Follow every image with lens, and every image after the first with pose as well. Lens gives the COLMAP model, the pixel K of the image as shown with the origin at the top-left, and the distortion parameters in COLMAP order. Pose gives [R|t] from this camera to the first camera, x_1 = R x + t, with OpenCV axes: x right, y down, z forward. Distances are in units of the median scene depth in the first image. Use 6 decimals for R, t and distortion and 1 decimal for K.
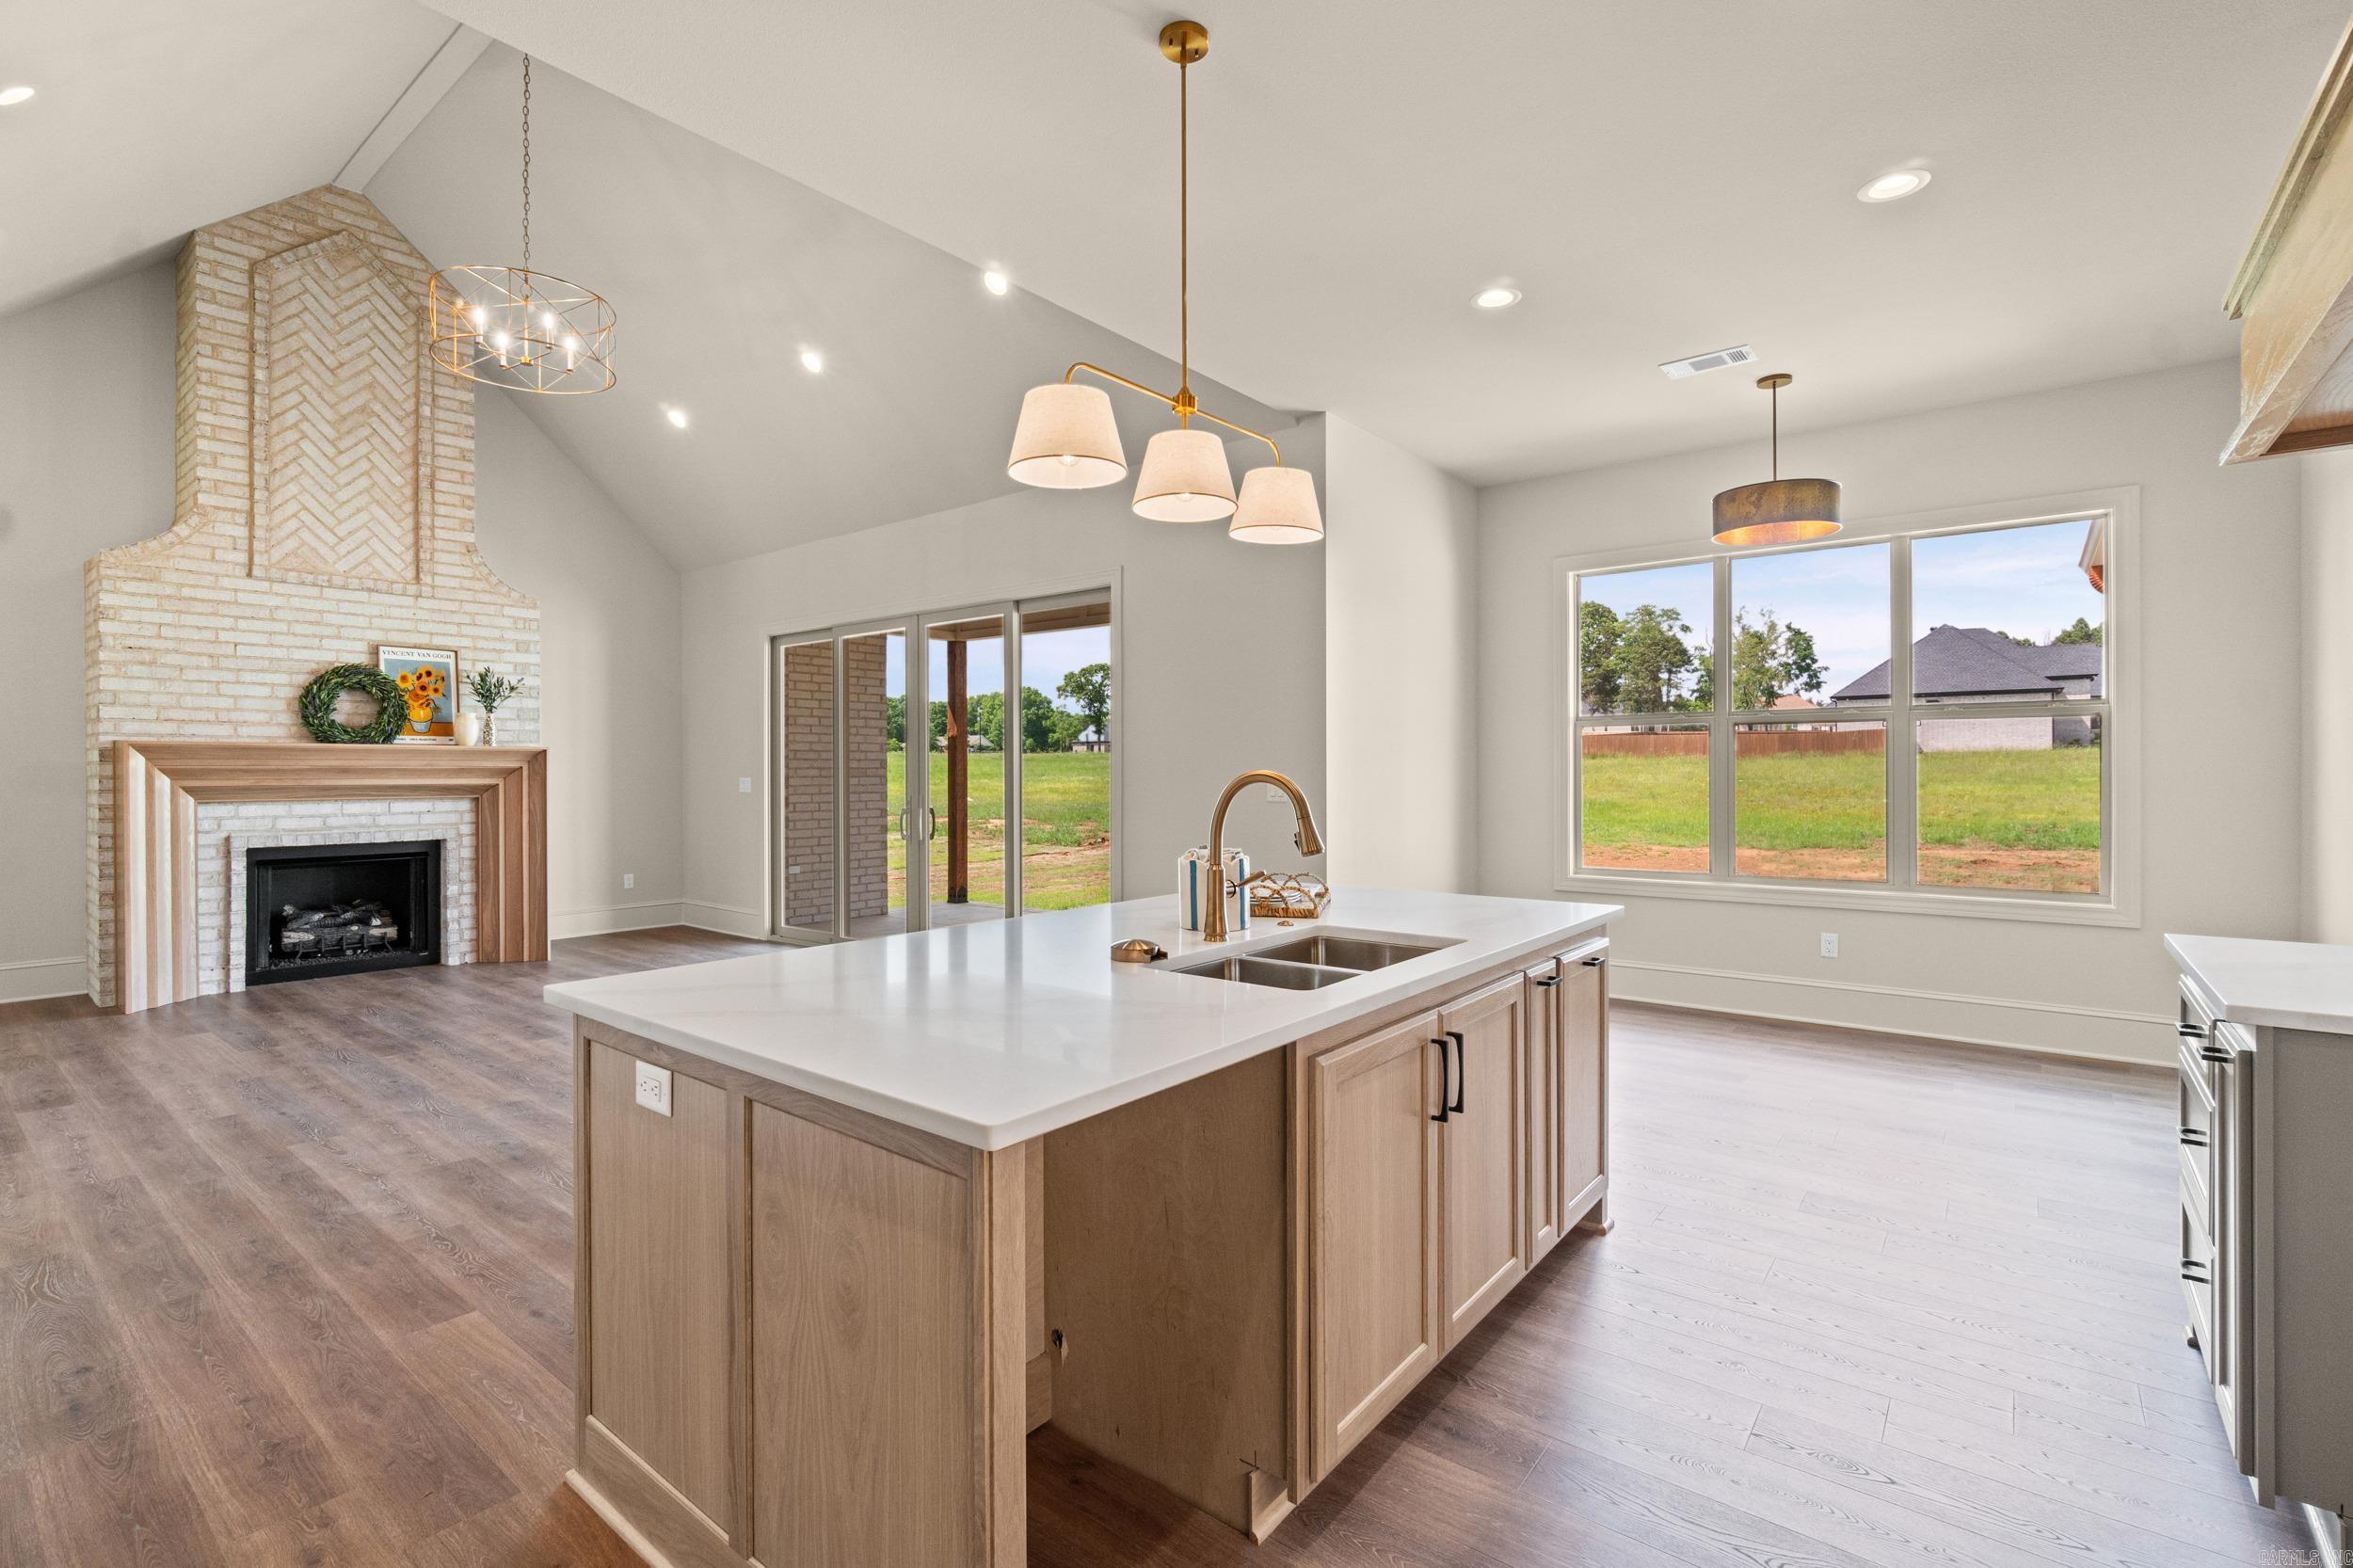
lens RADIAL K [[1072.9, 0, 1155.4], [0, 1072.9, 798.3], [0, 0, 1]] dist [-0.007849, 0.002662]
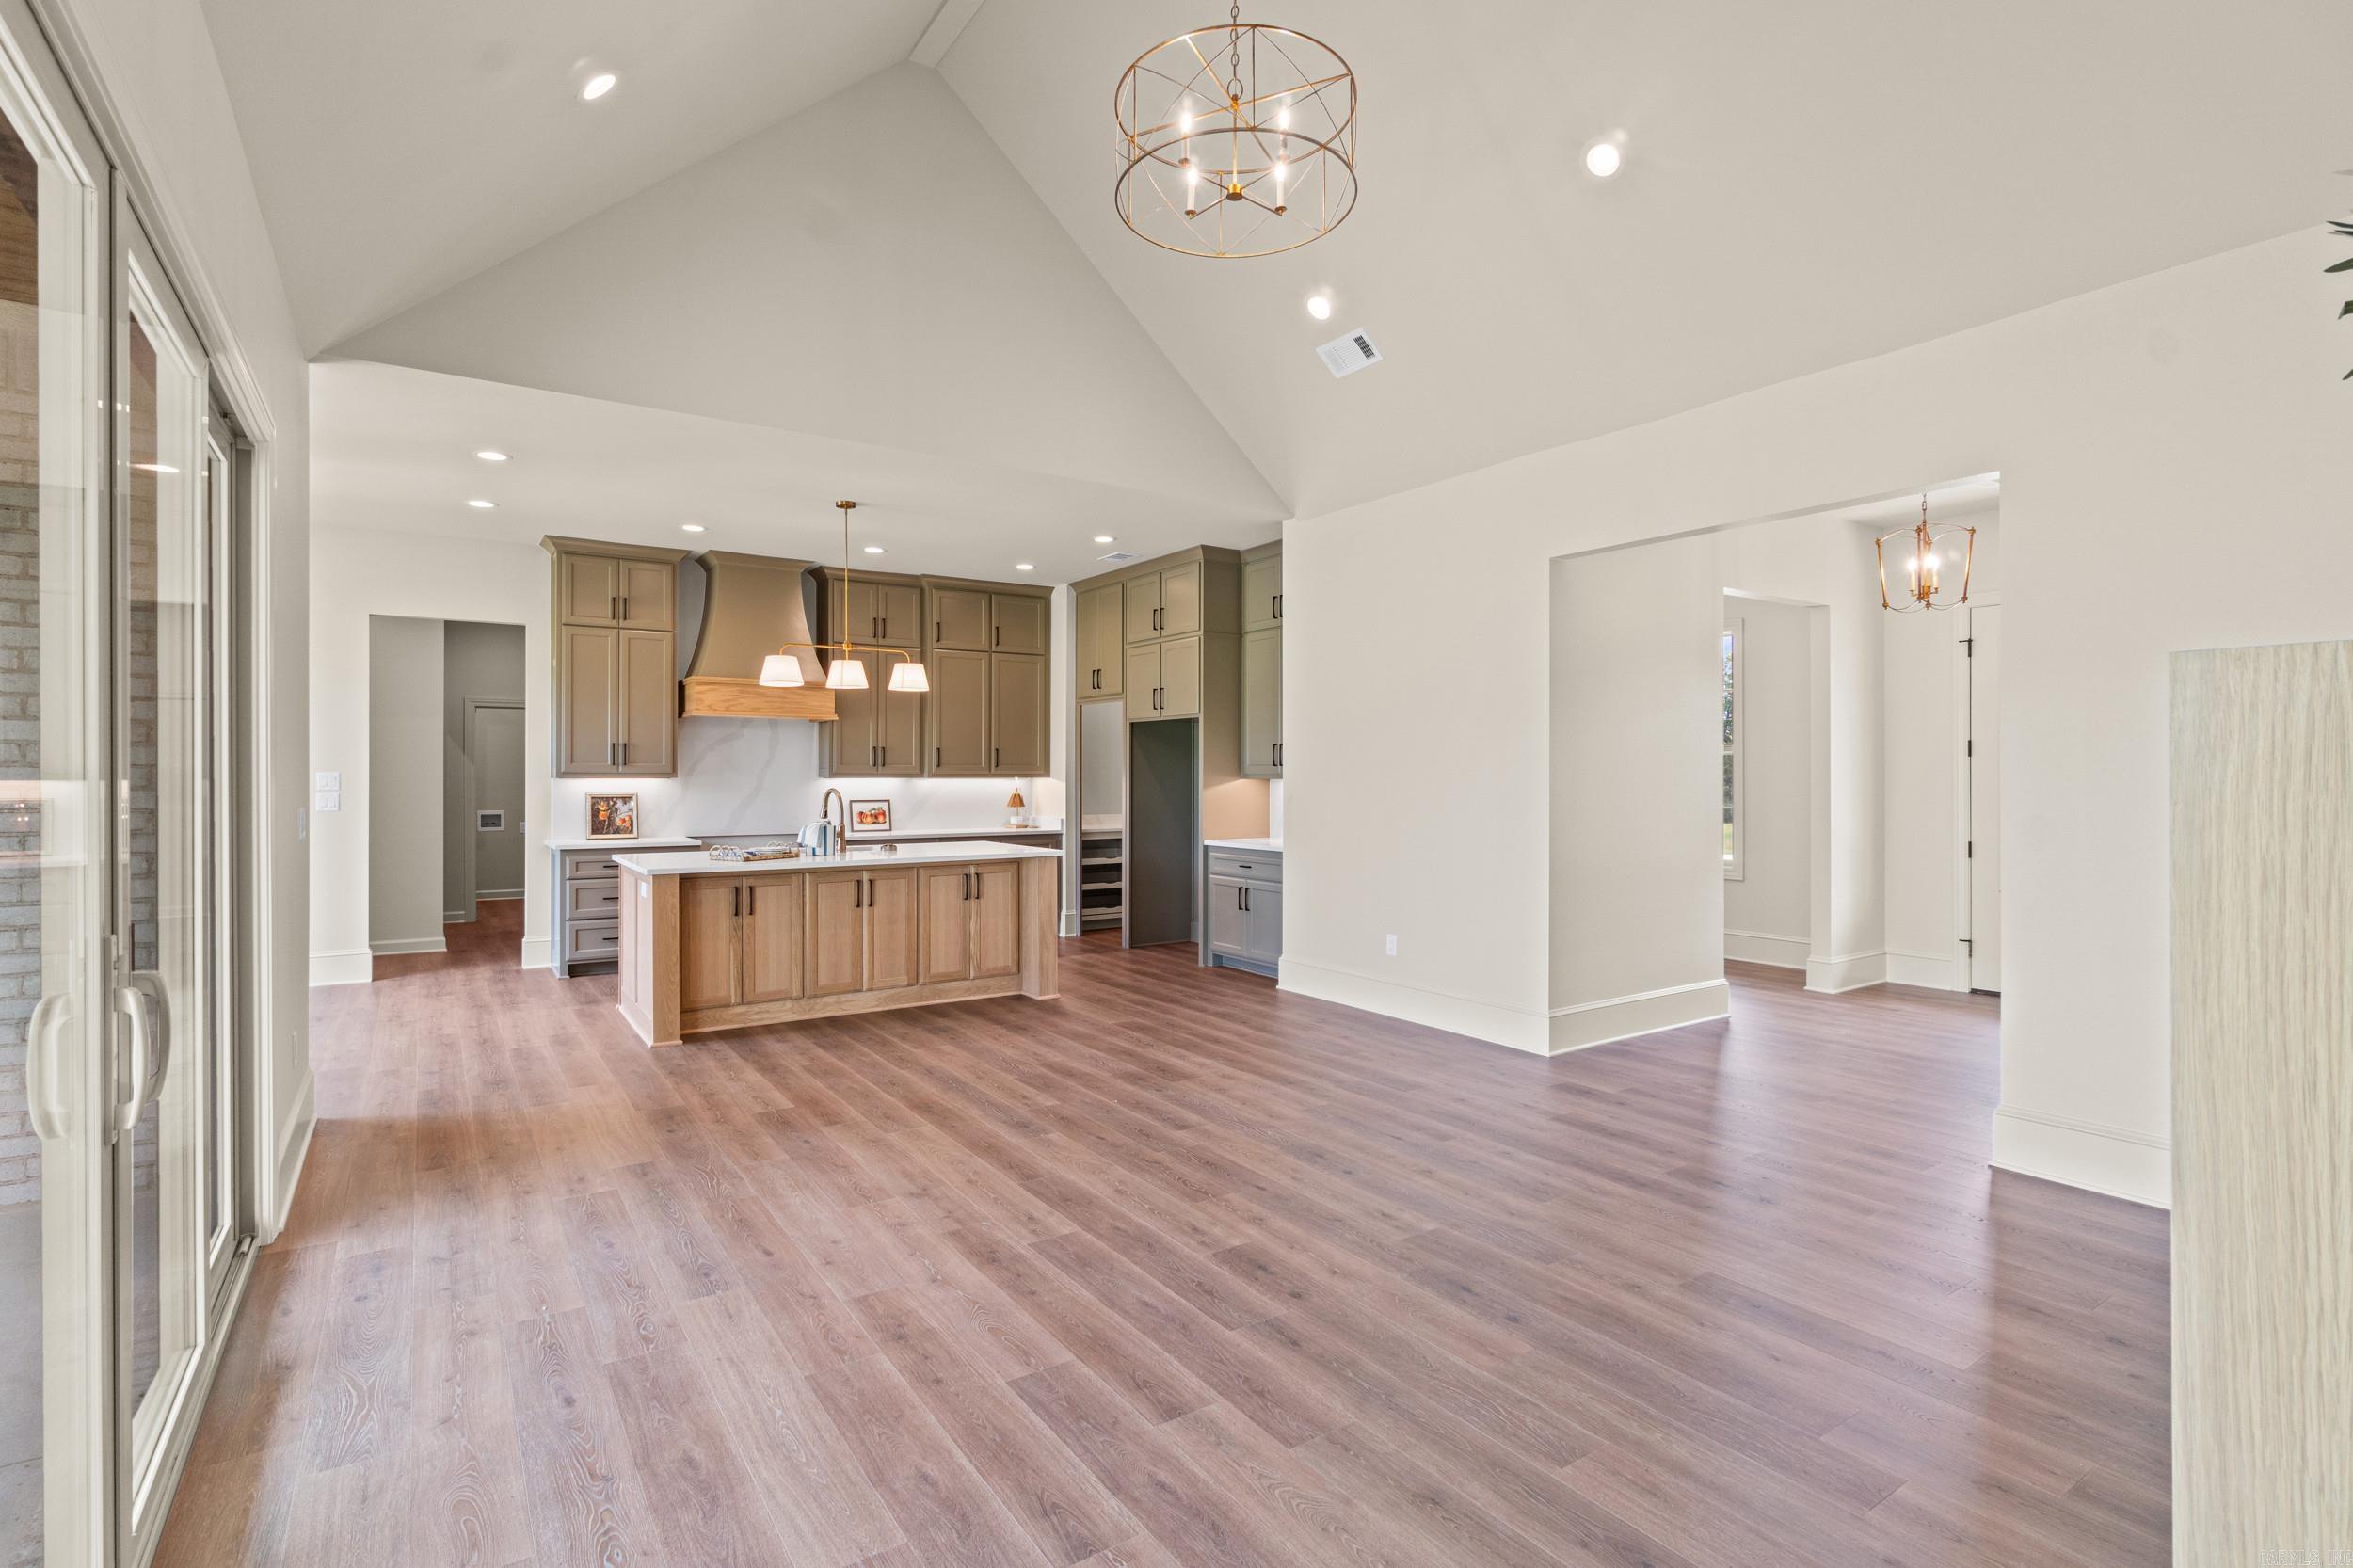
lens RADIAL K [[1072.9, 0, 1152.2], [0, 1072.9, 768.4], [0, 0, 1]] dist [-0.007849, 0.002662]
pose [[-0.953549, 0.004857, 0.301200, -0.565682], [0.009193, 0.999874, 0.012979, -0.041070], [-0.301099, 0.015145, -0.953473, 1.264936]]
